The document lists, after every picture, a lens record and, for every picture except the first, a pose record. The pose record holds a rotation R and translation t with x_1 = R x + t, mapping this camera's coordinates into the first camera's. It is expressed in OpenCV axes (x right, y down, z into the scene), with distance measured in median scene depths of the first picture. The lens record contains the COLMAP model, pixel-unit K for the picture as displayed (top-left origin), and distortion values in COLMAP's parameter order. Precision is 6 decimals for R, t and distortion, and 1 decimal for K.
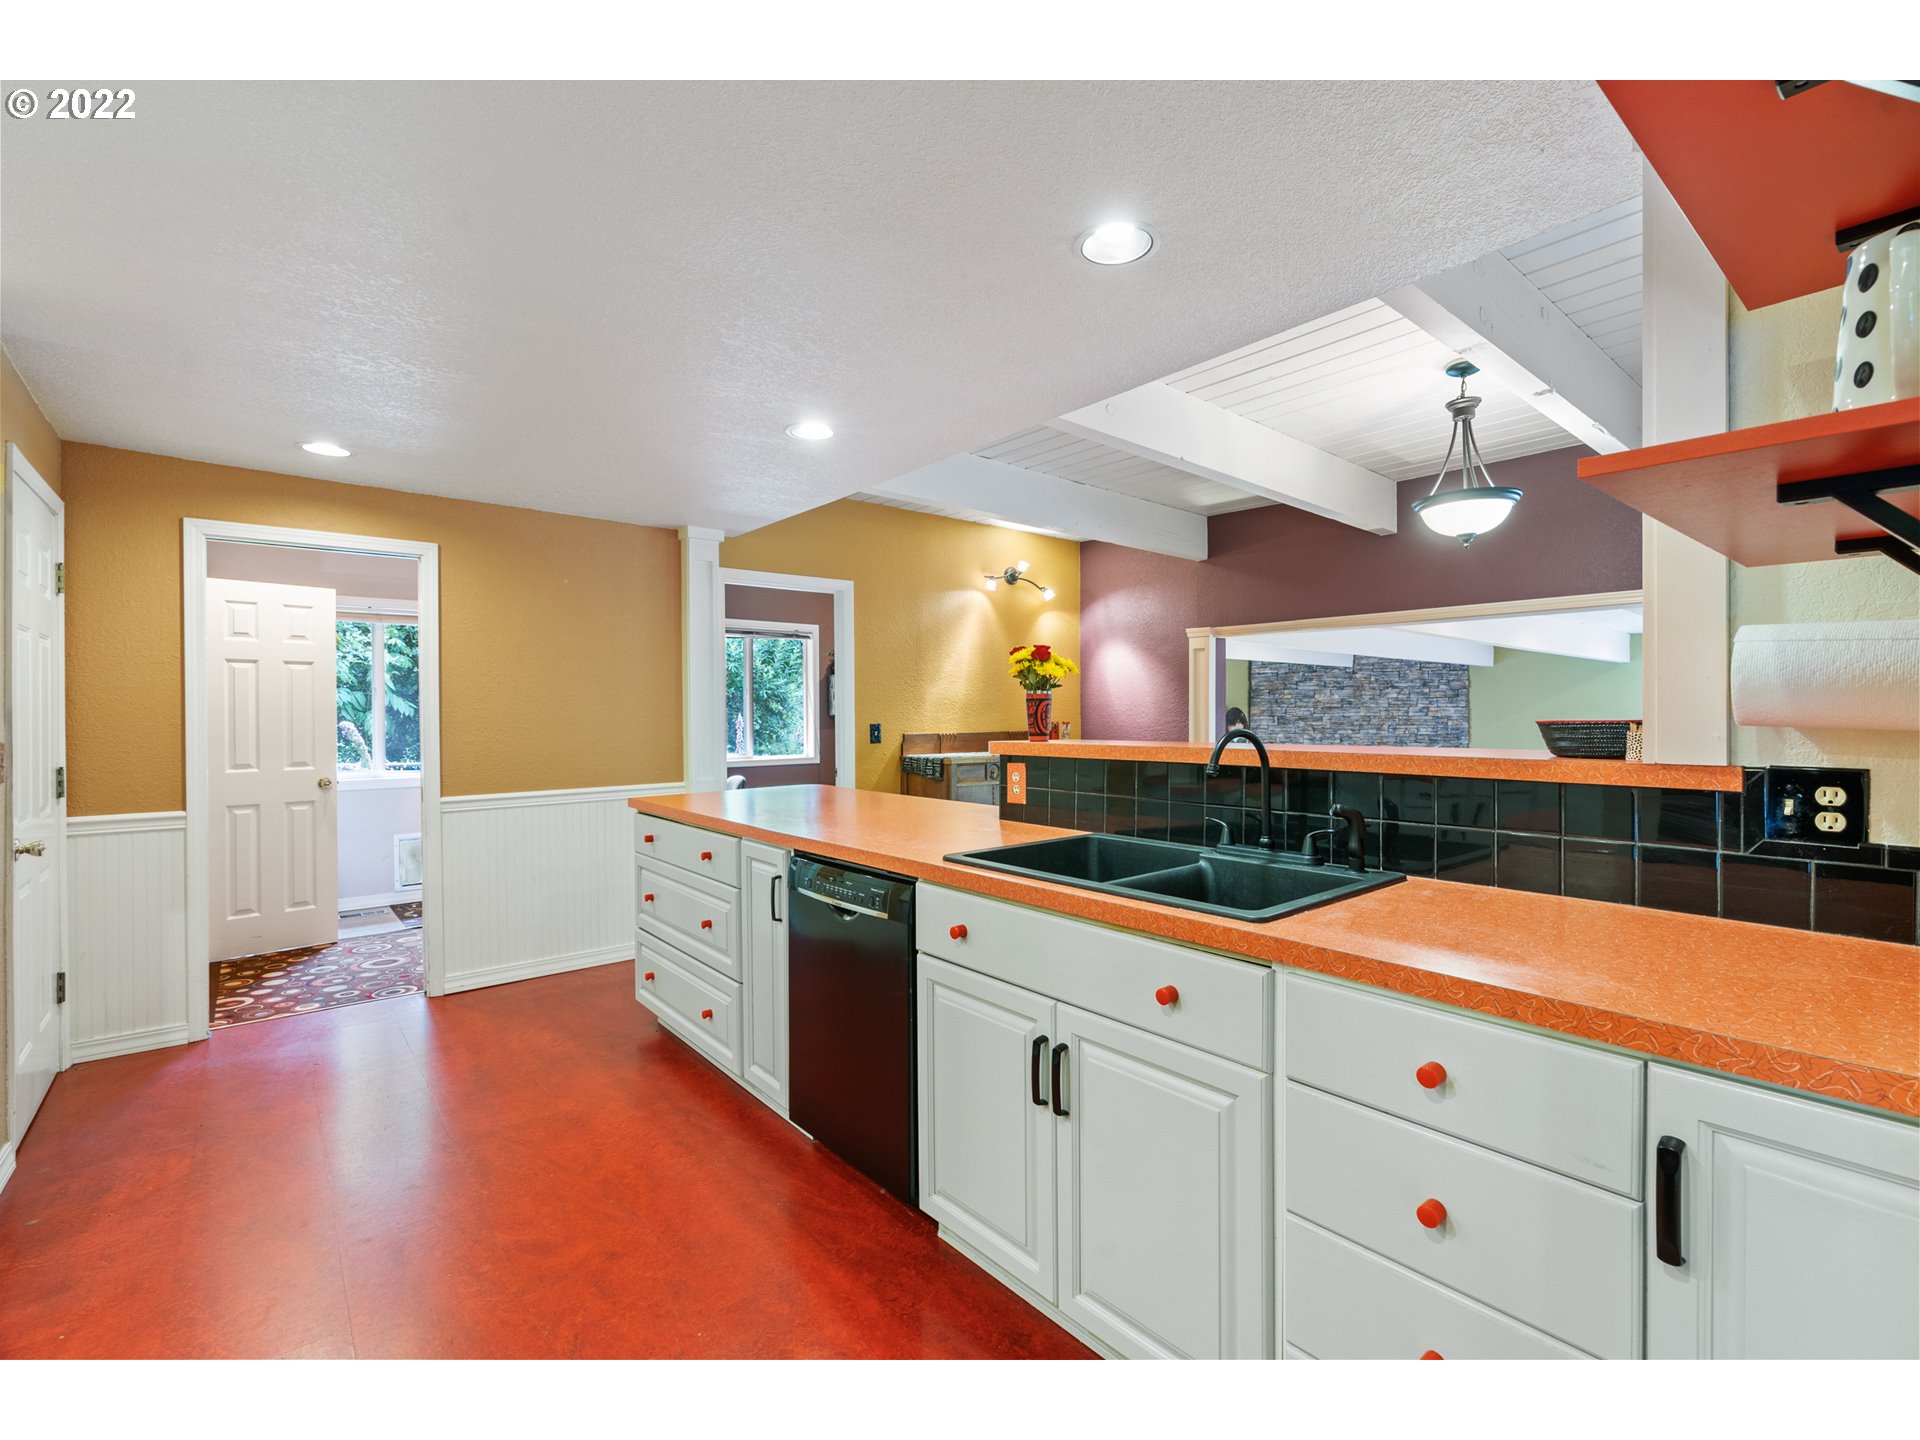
lens RADIAL K [[870.2, 0, 979.9], [0, 870.2, 722.4], [0, 0, 1]] dist [-0.004692, -0.000045]
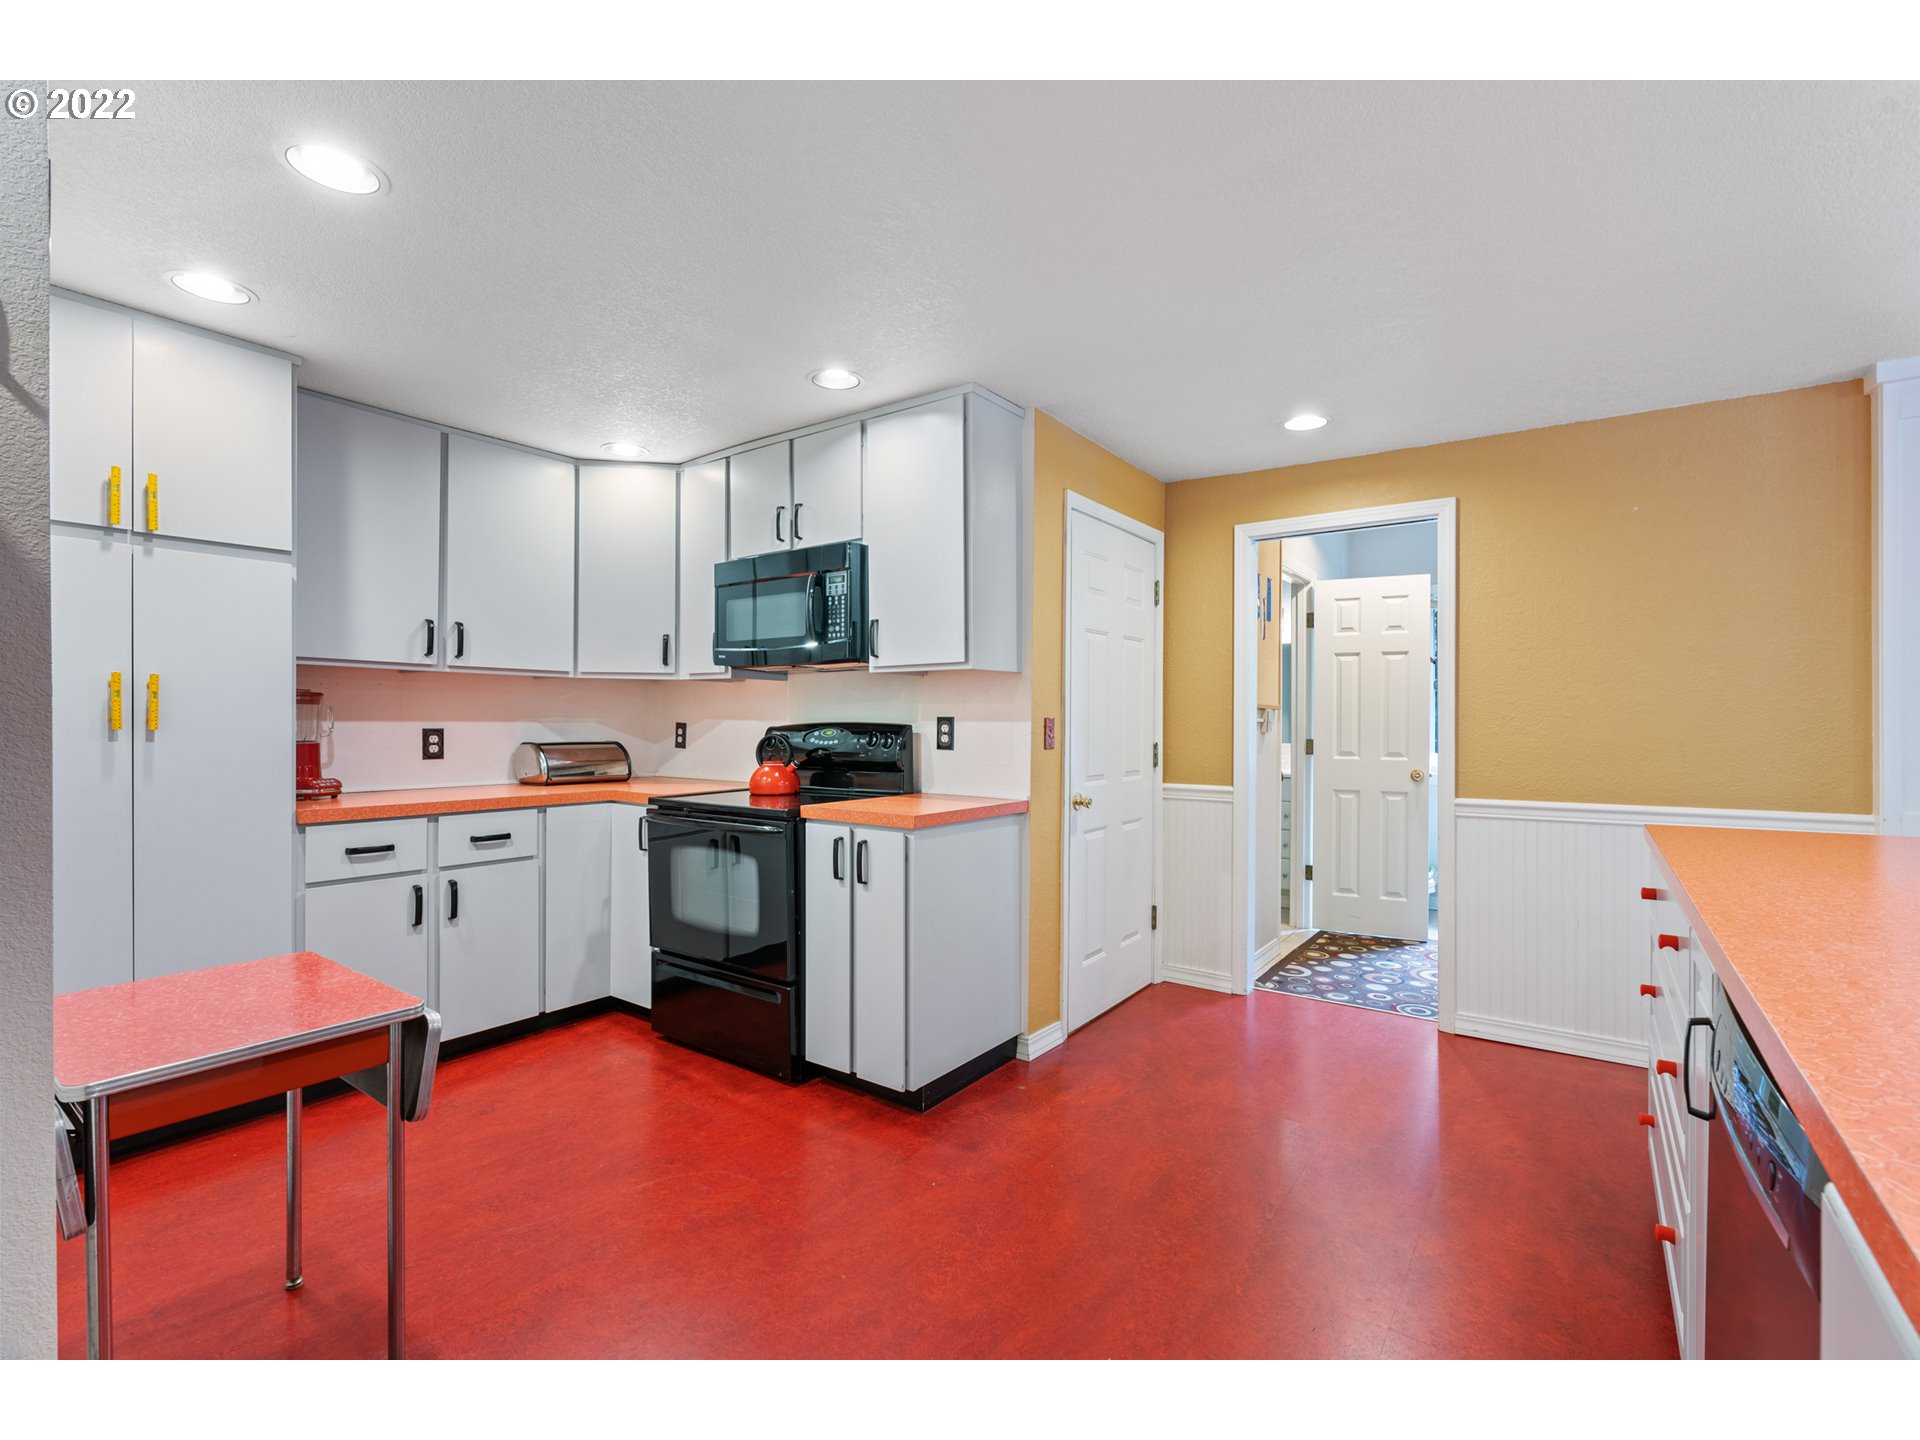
lens RADIAL K [[870.2, 0, 962.4], [0, 870.2, 723.1], [0, 0, 1]] dist [-0.004692, -0.000045]
pose [[0.245287, 0.009874, -0.969400, 0.066250], [-0.014034, 0.999880, 0.006633, 0.012833], [0.969349, 0.011978, 0.245396, 0.285088]]
